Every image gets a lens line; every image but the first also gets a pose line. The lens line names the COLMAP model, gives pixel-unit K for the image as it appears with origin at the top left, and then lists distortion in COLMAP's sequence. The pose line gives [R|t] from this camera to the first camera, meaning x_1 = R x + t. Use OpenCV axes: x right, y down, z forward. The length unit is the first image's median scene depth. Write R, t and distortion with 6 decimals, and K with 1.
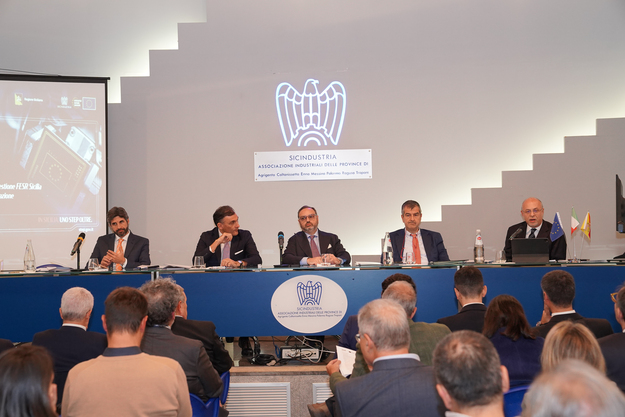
lens RADIAL K [[920.5, 0, 311.1], [0, 920.5, 210.3], [0, 0, 1]] dist [0.314454, 0.000000]
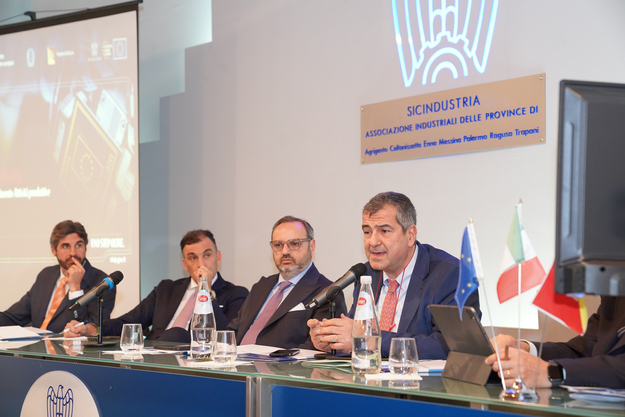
lens RADIAL K [[1256.7, 0, 310.4], [0, 1256.7, 208.4], [0, 0, 1]] dist [0.462981, 0.000000]
pose [[0.638575, -0.021094, -0.769270, 0.464371], [0.016823, 0.999768, -0.013449, 0.000816], [0.769376, -0.004354, 0.638782, 0.574230]]
